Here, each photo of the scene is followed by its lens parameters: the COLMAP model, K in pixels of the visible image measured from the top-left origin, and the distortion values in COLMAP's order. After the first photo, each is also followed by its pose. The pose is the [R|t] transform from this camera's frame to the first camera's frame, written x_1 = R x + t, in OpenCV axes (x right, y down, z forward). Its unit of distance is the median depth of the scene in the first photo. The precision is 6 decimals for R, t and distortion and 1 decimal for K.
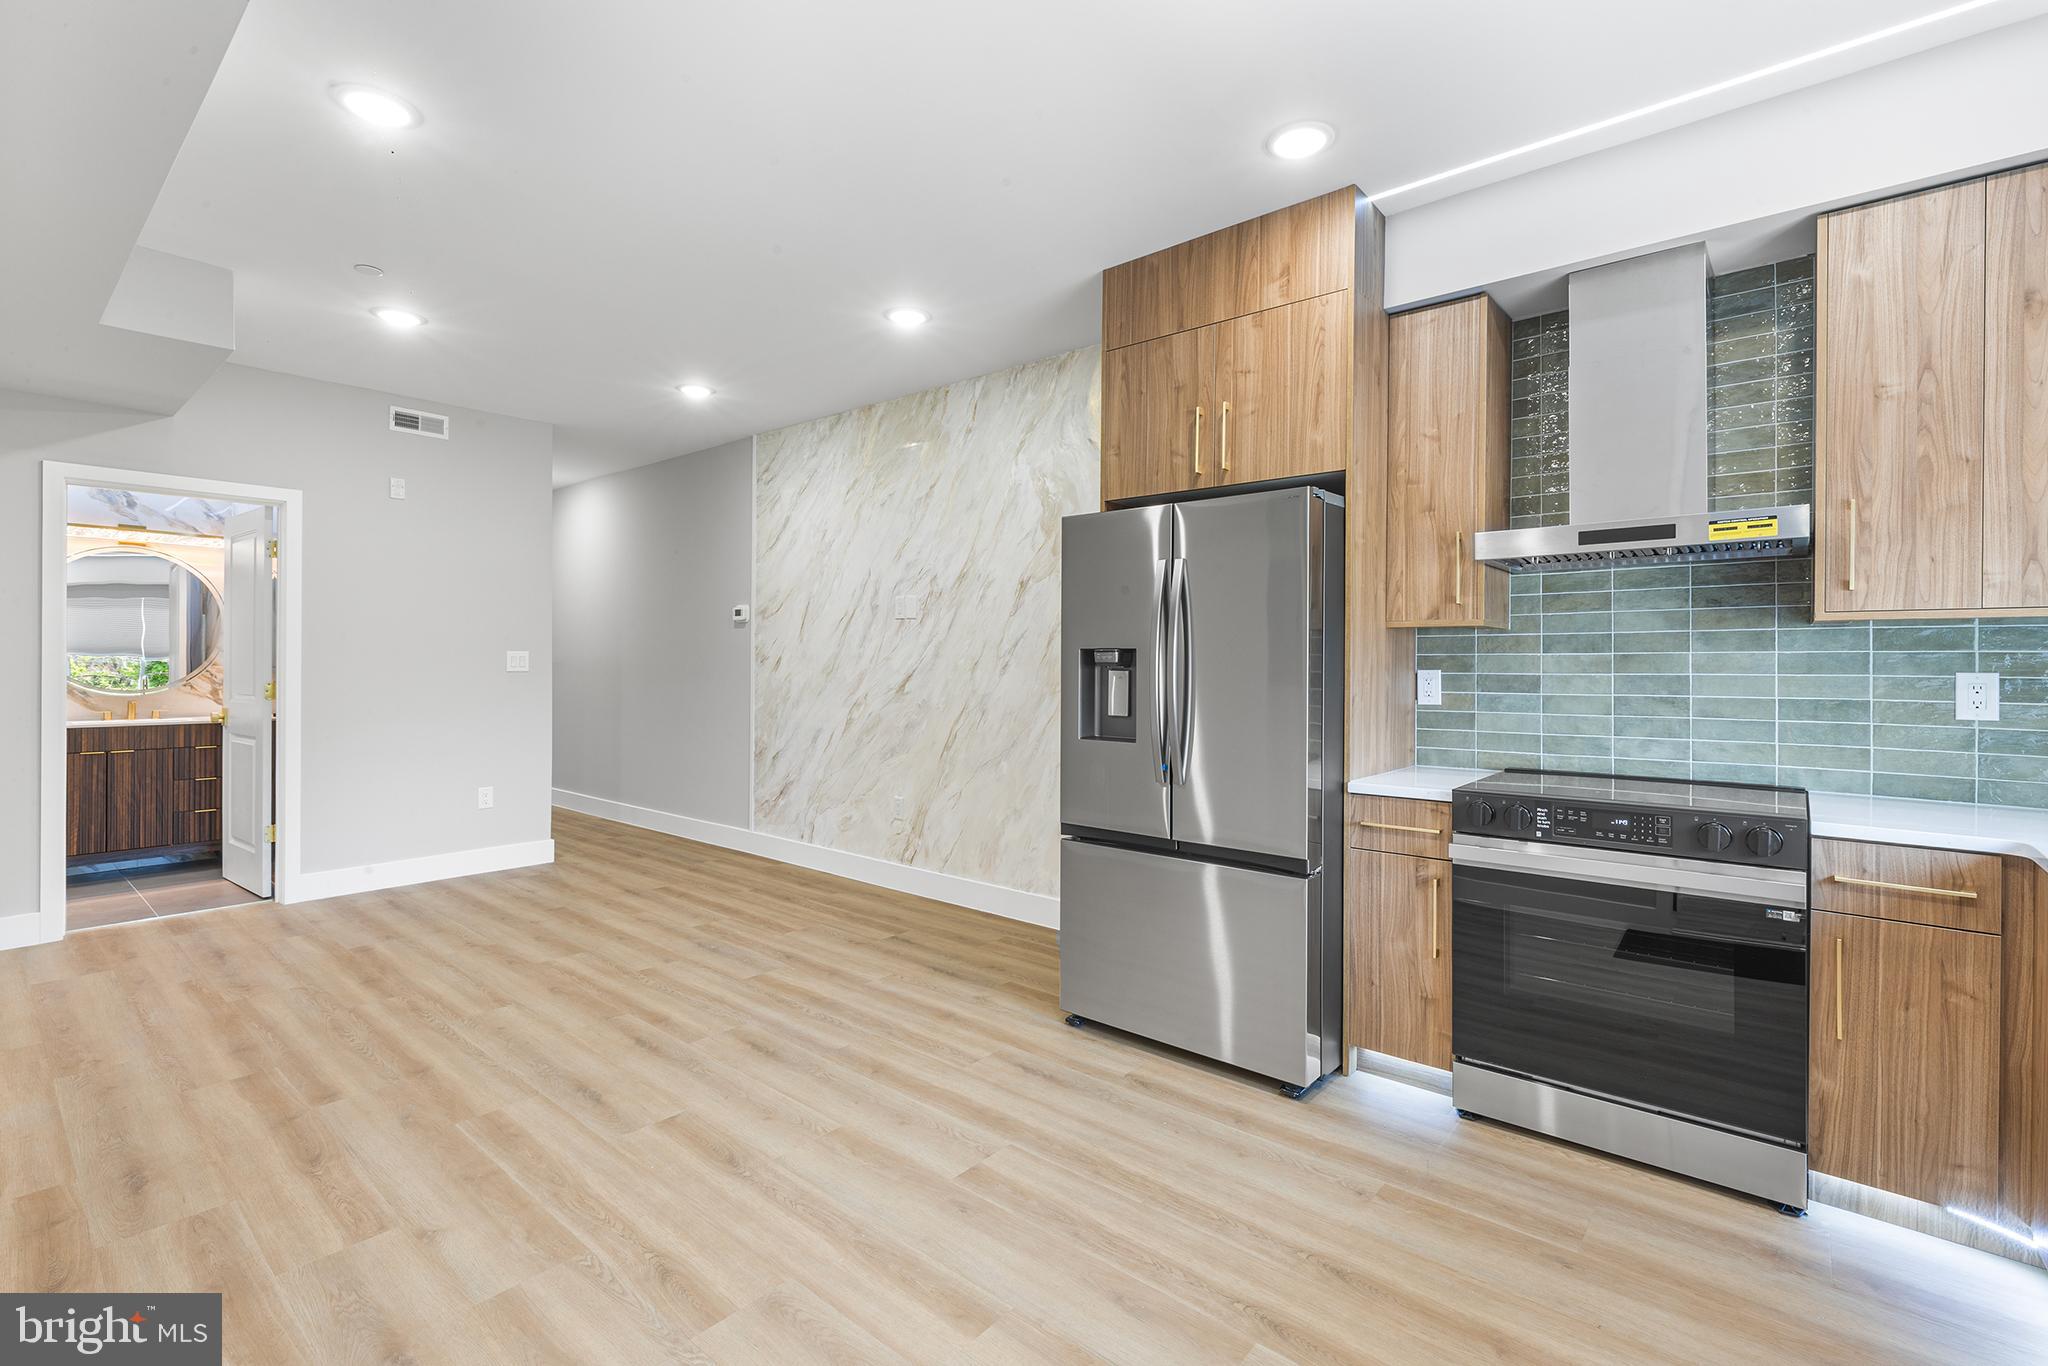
lens RADIAL K [[910.8, 0, 1020.8], [0, 910.8, 659.9], [0, 0, 1]] dist [0.002484, 0.000253]
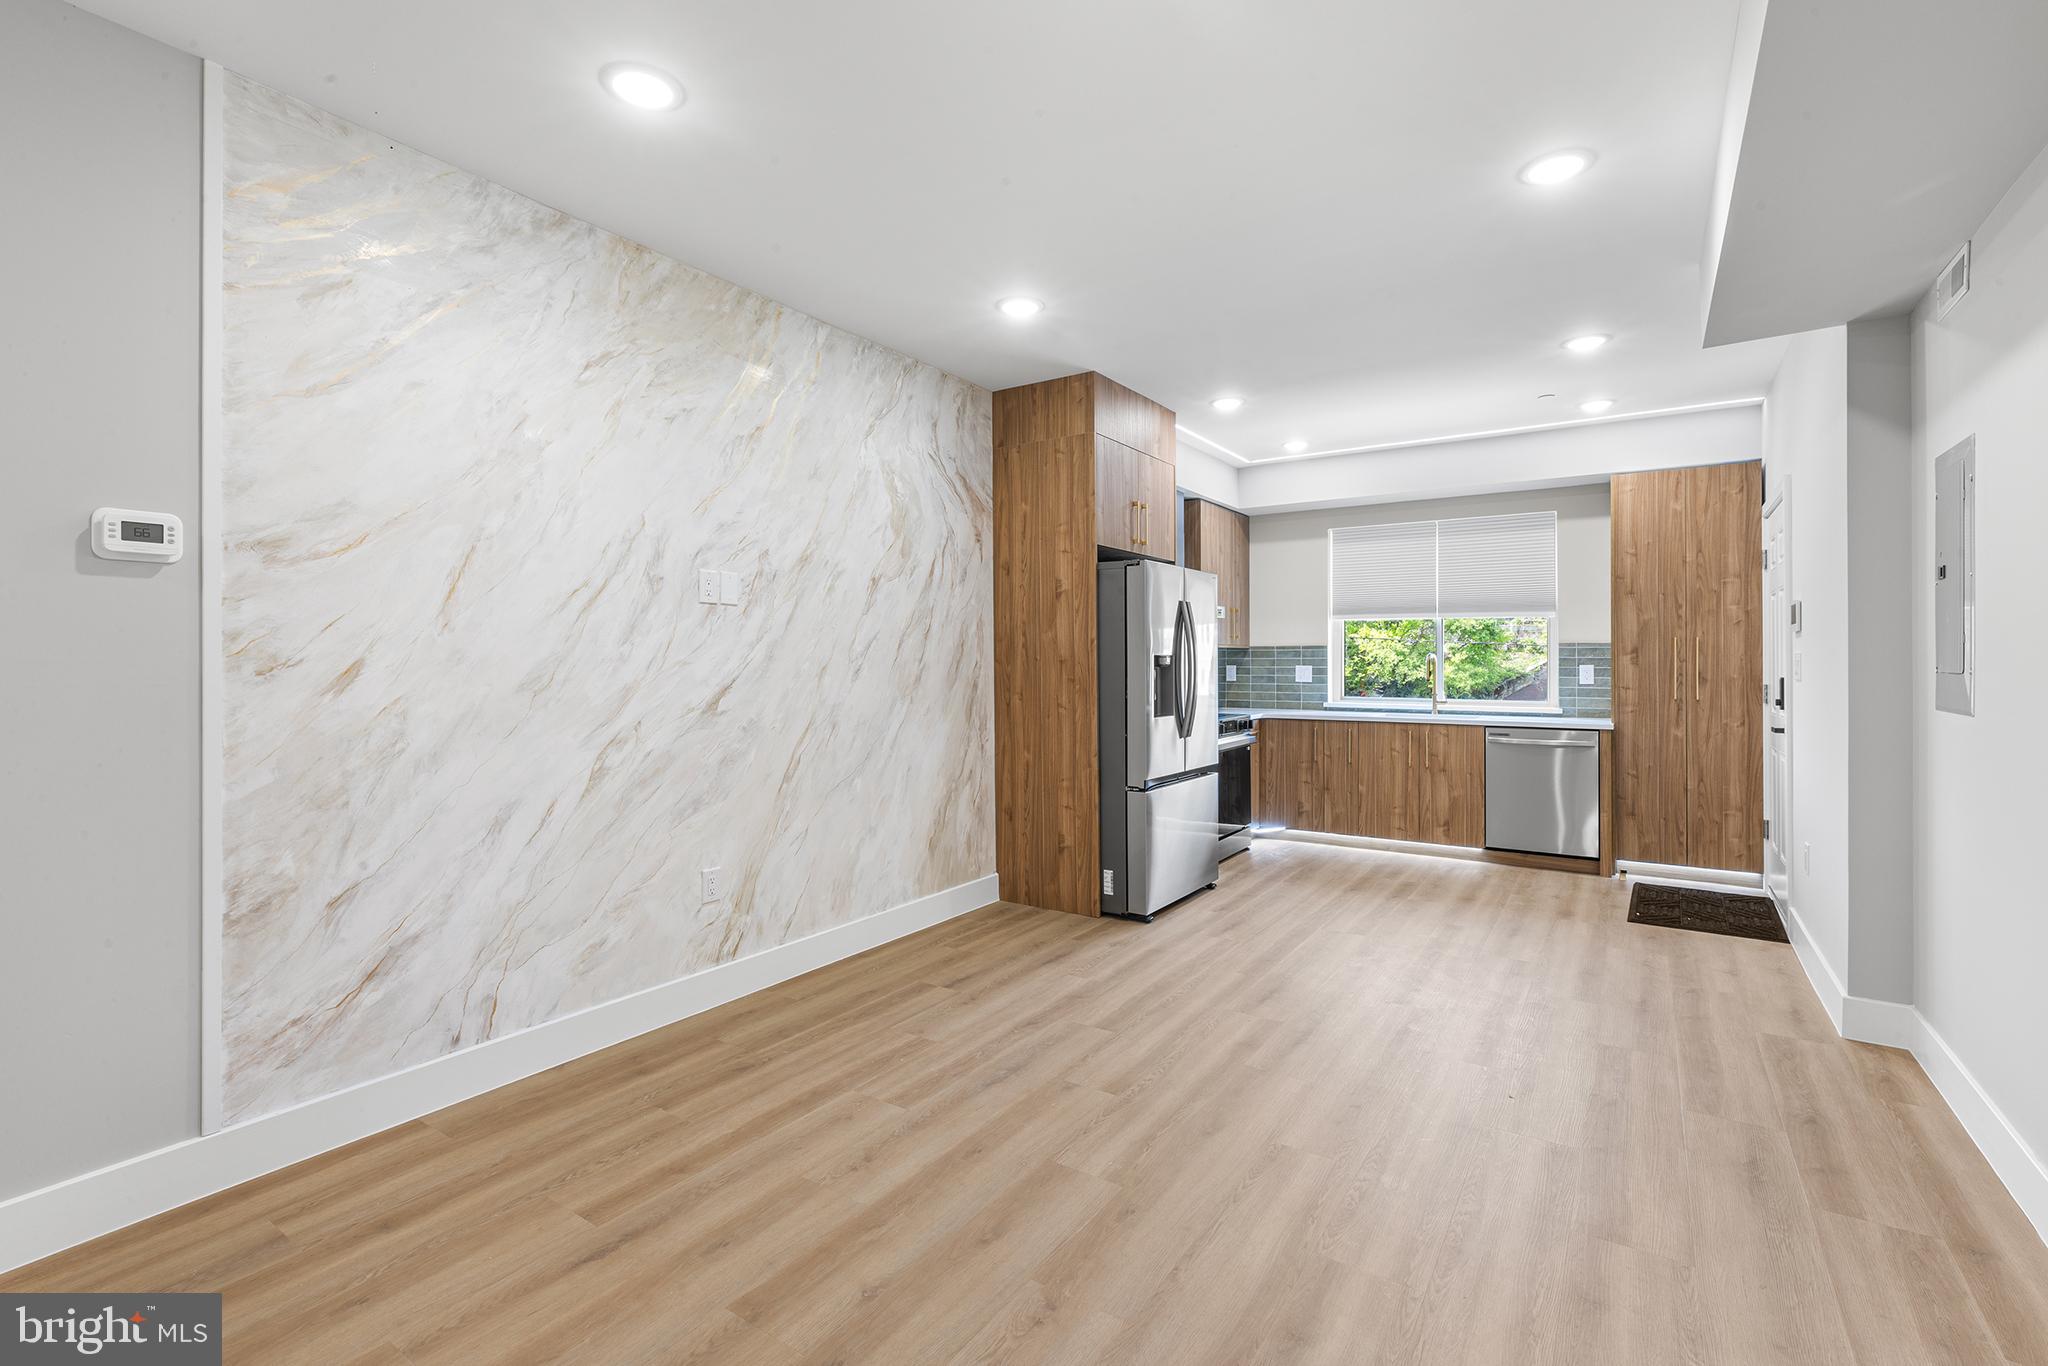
lens RADIAL K [[919.8, 0, 1025.3], [0, 919.8, 659.7], [0, 0, 1]] dist [0.002106, 0.000206]
pose [[-0.115250, -0.000931, 0.993336, -0.957870], [0.001669, 0.999998, 0.001131, -0.004595], [-0.993335, 0.001788, -0.115248, 0.973514]]
